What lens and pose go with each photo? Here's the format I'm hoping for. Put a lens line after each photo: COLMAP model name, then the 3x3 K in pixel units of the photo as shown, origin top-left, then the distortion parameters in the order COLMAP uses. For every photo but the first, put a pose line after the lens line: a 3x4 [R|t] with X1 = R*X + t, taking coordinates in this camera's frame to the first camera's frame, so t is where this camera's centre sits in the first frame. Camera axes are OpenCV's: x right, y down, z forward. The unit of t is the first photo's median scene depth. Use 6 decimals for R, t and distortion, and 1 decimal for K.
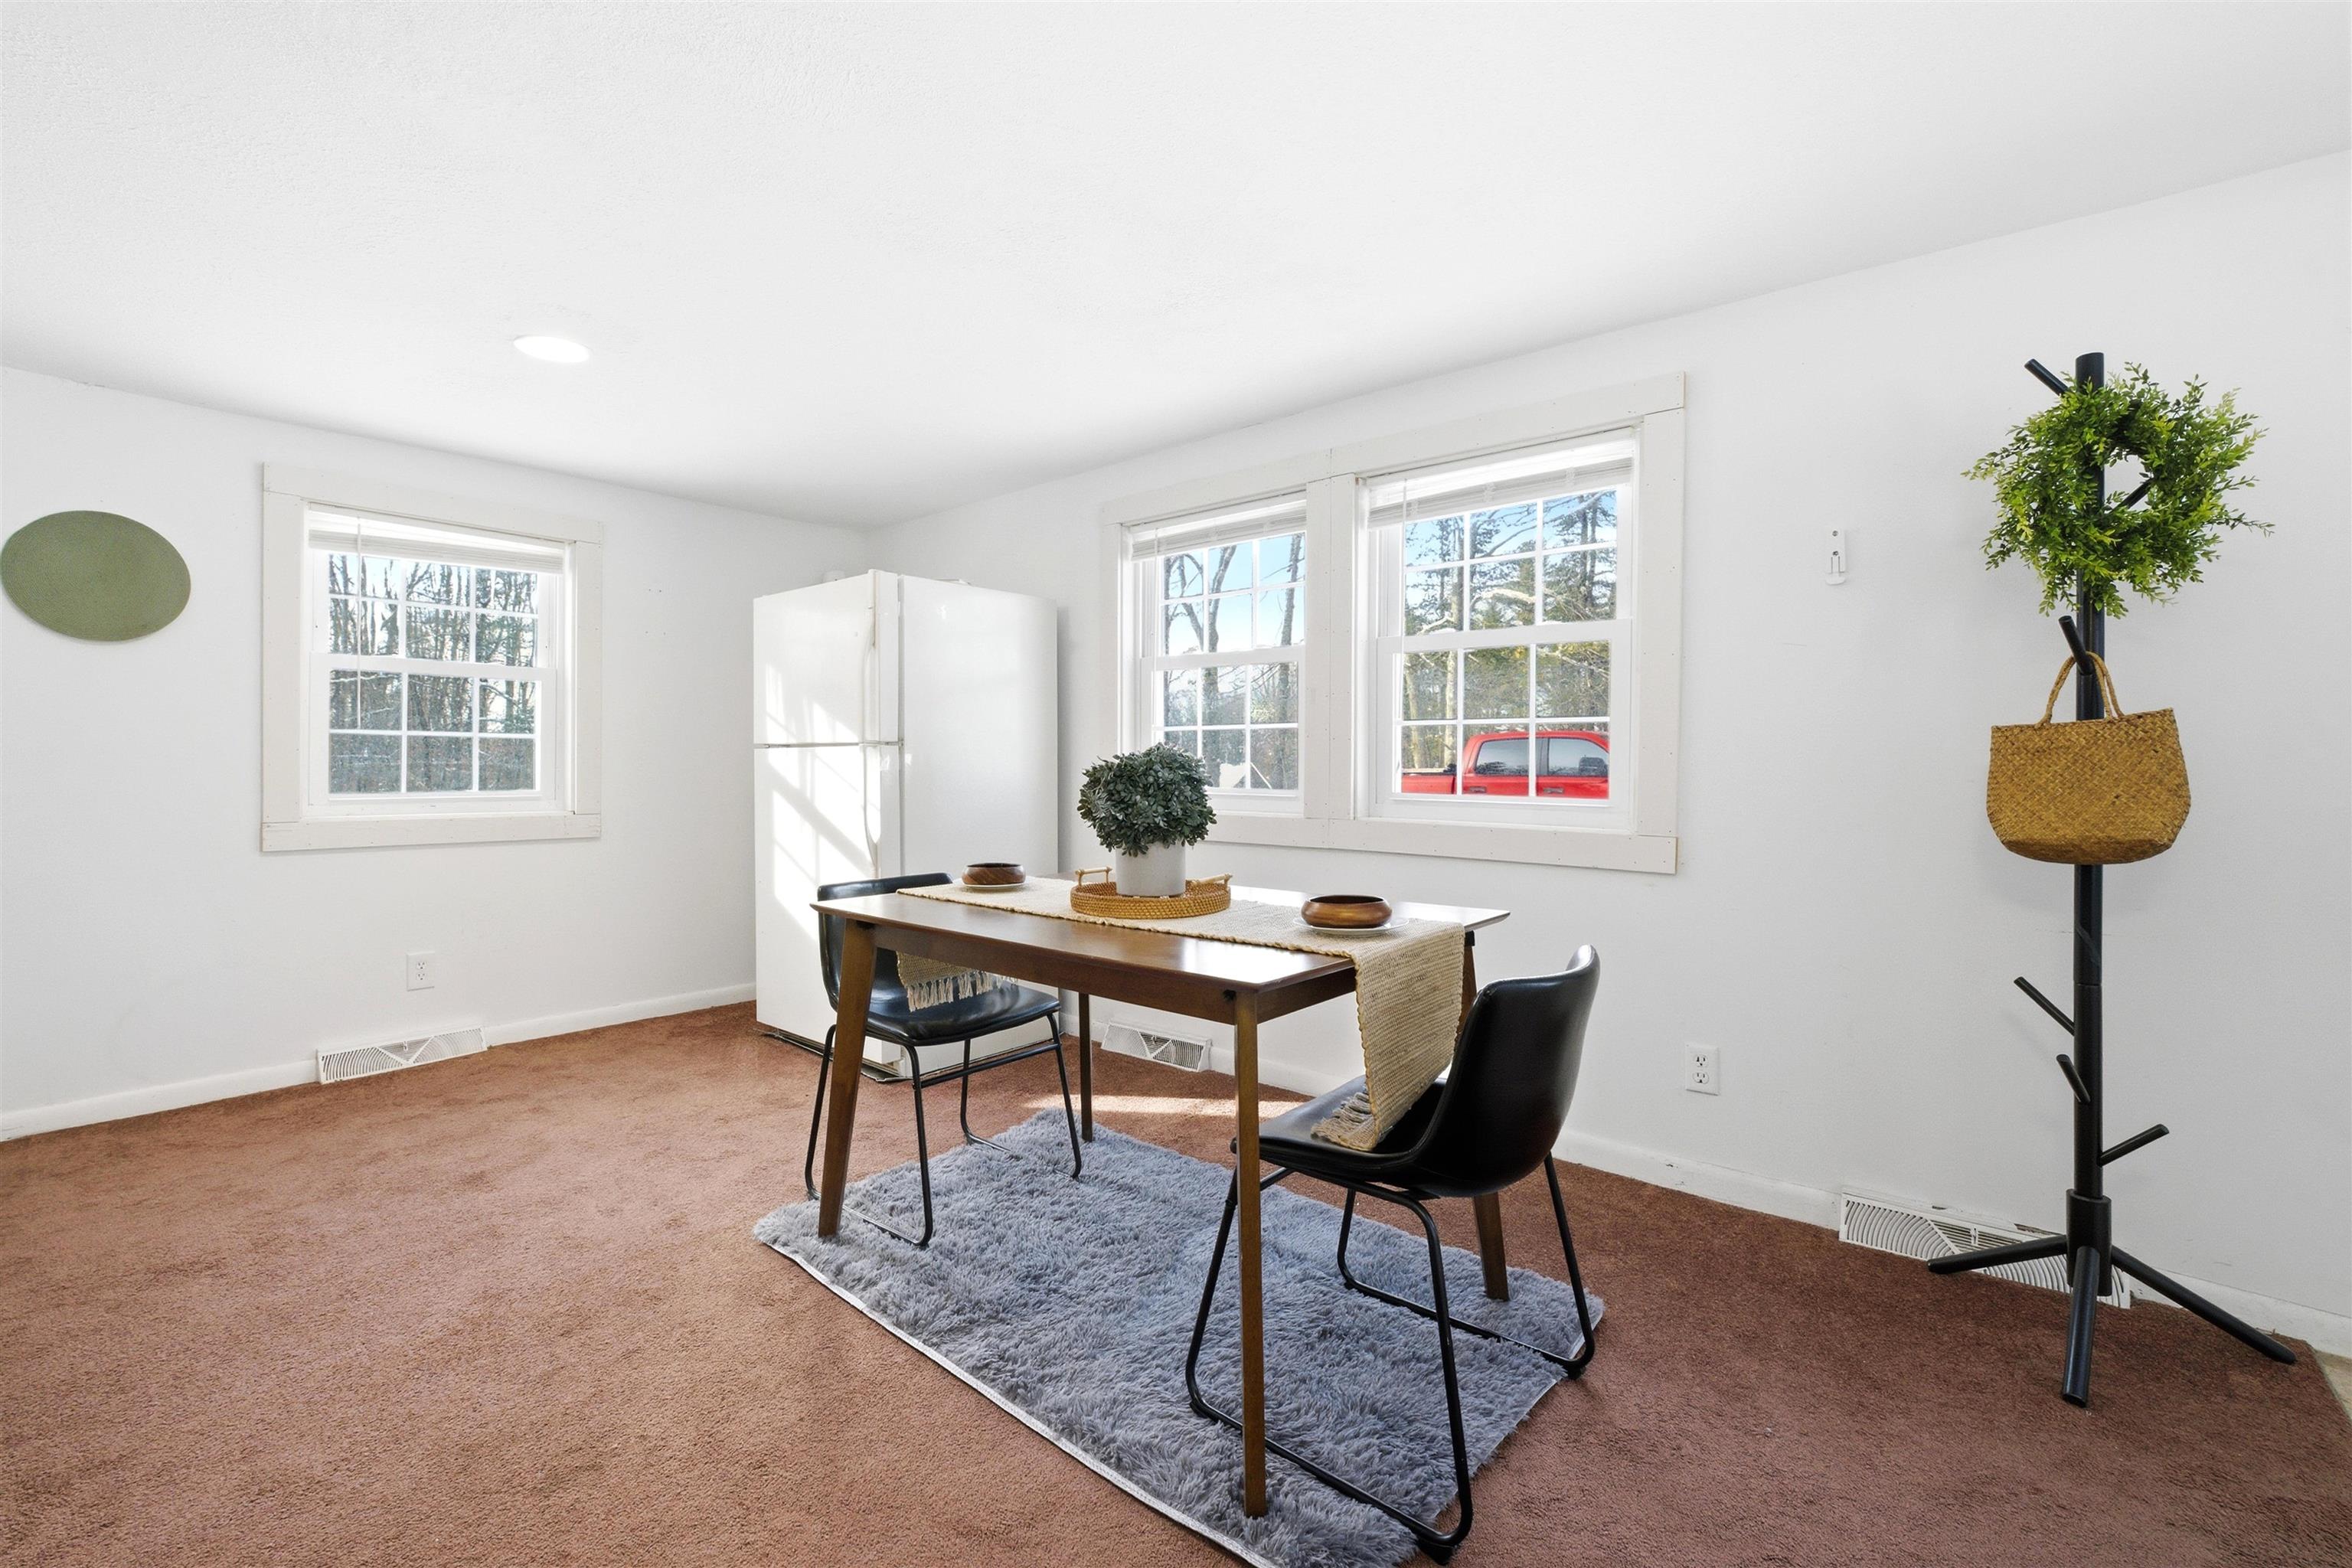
lens RADIAL K [[991.3, 0, 1172.3], [0, 991.3, 777.3], [0, 0, 1]] dist [-0.011677, 0.000414]
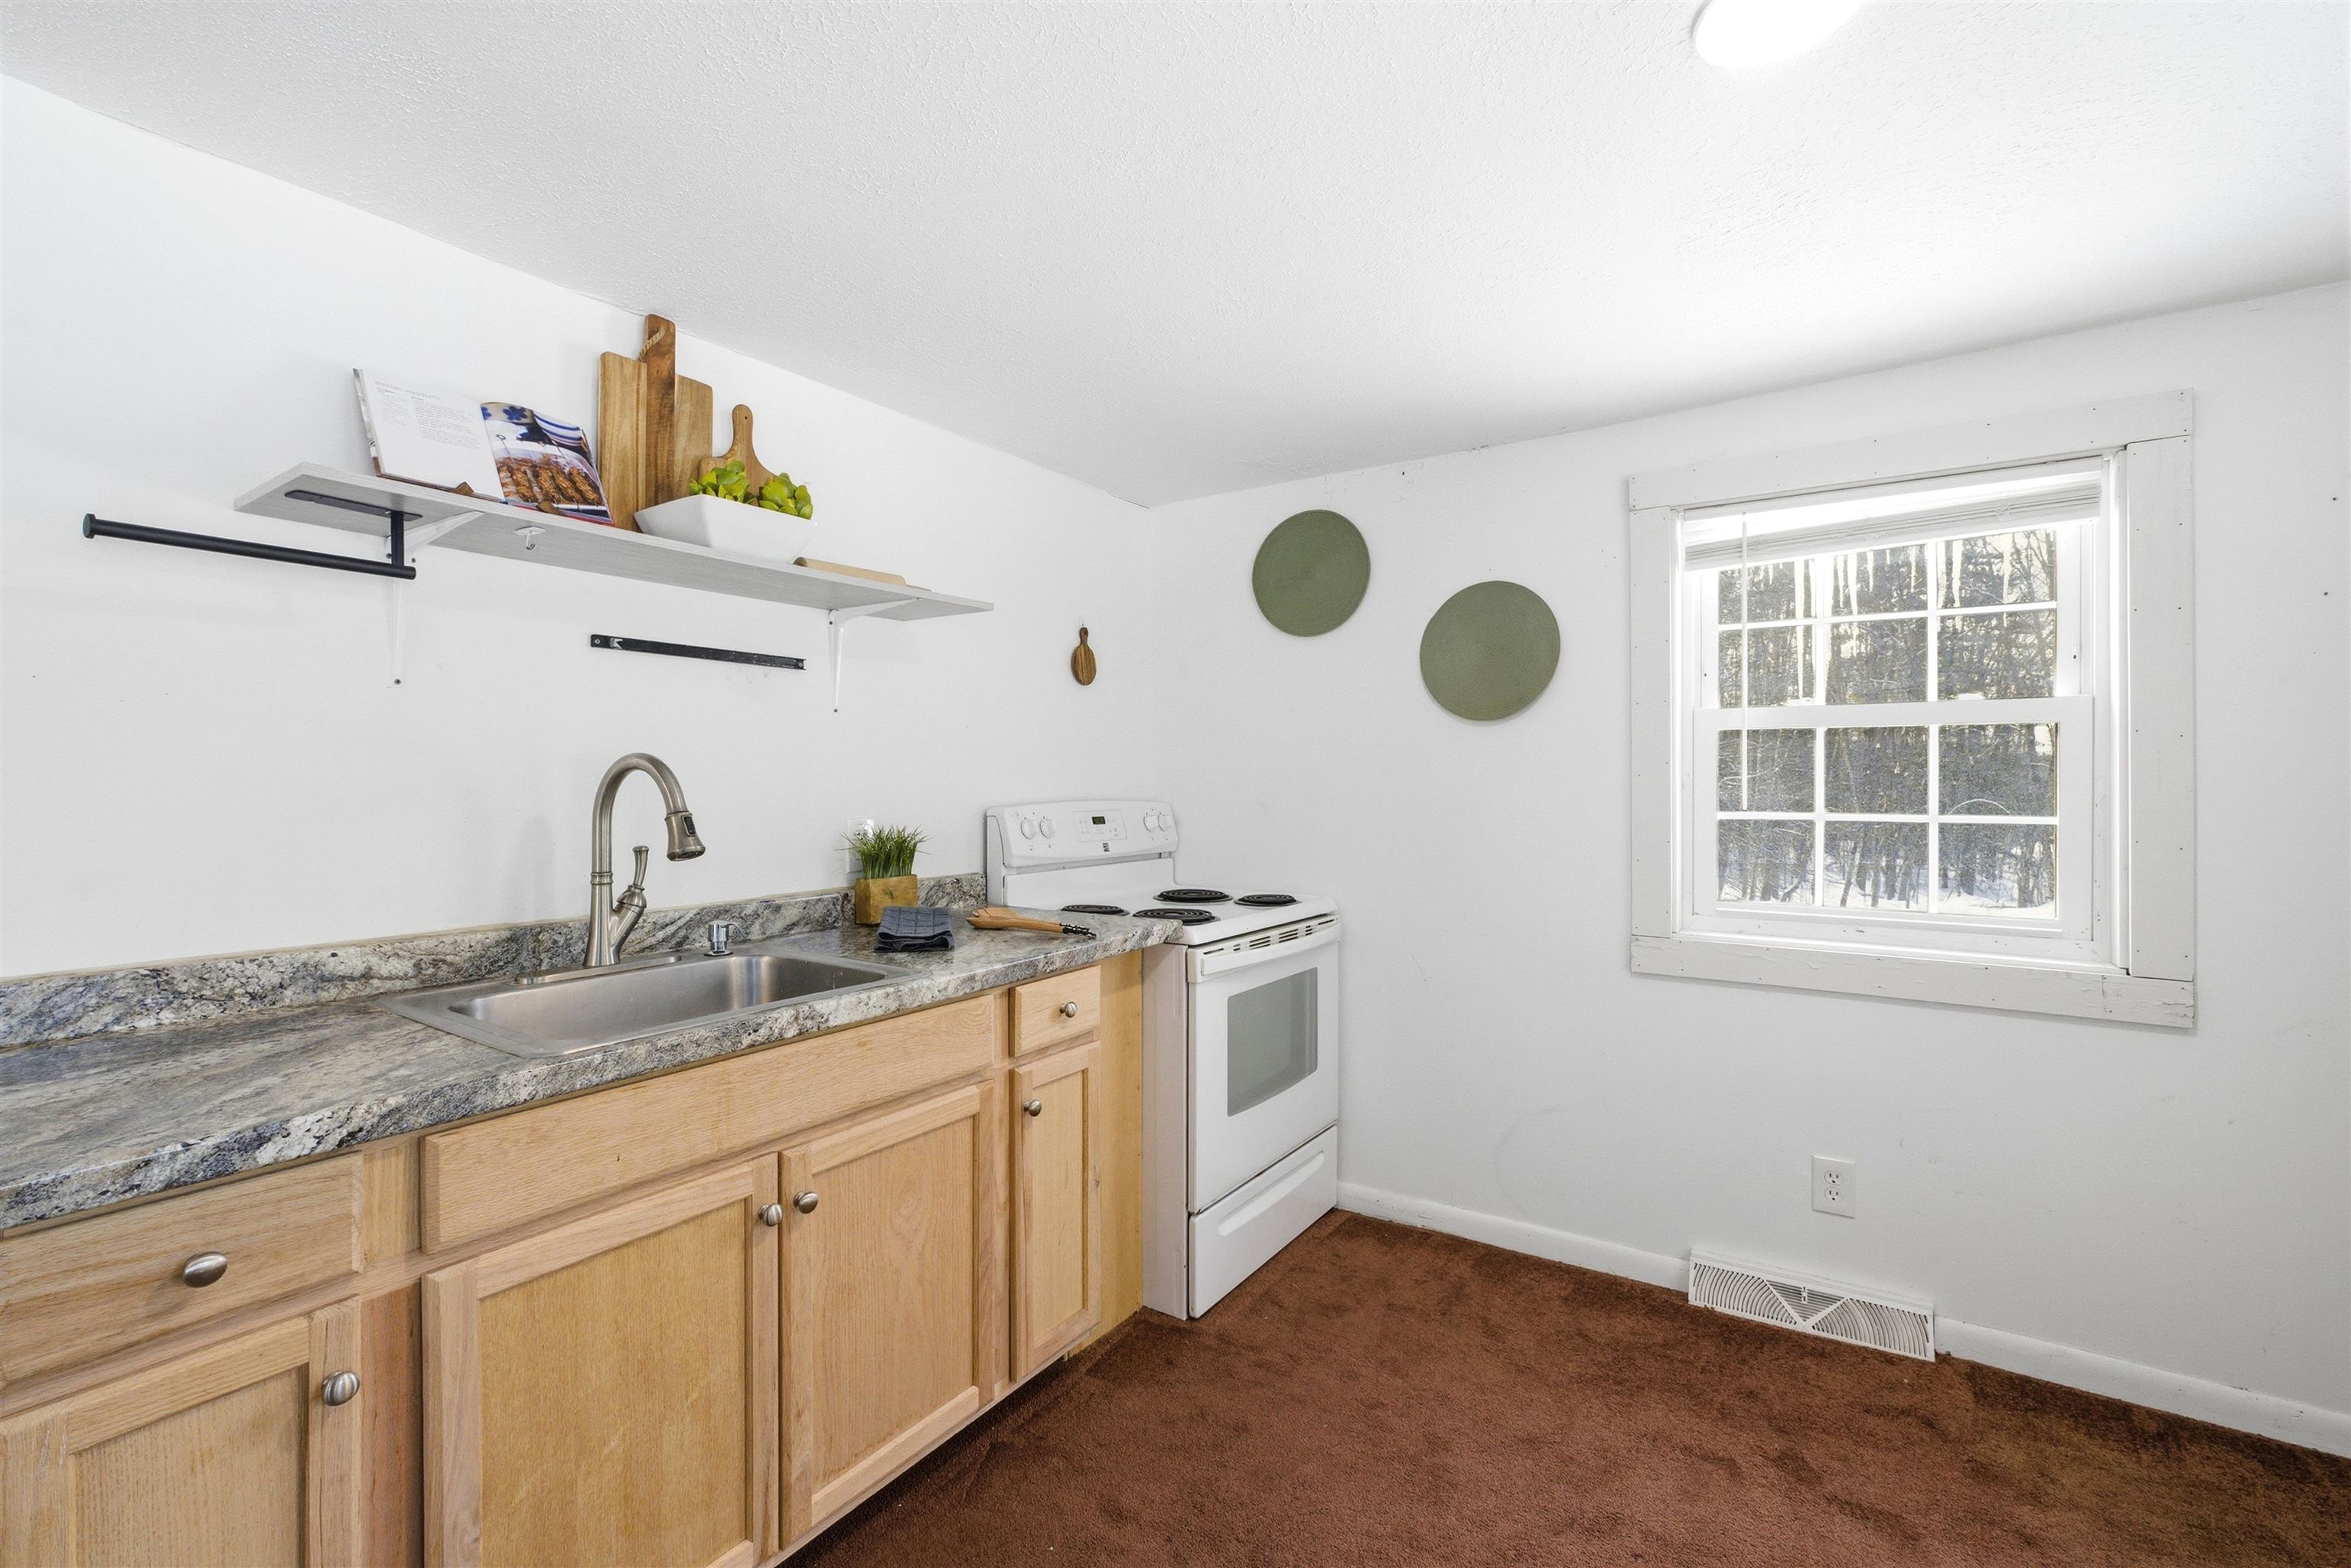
lens RADIAL K [[990.8, 0, 1171.8], [0, 990.8, 777.3], [0, 0, 1]] dist [-0.011677, 0.000414]
pose [[0.104088, -0.012324, -0.994492, -0.171018], [-0.019008, 0.999716, -0.014378, -0.056578], [0.994386, 0.020400, 0.103824, 0.518481]]
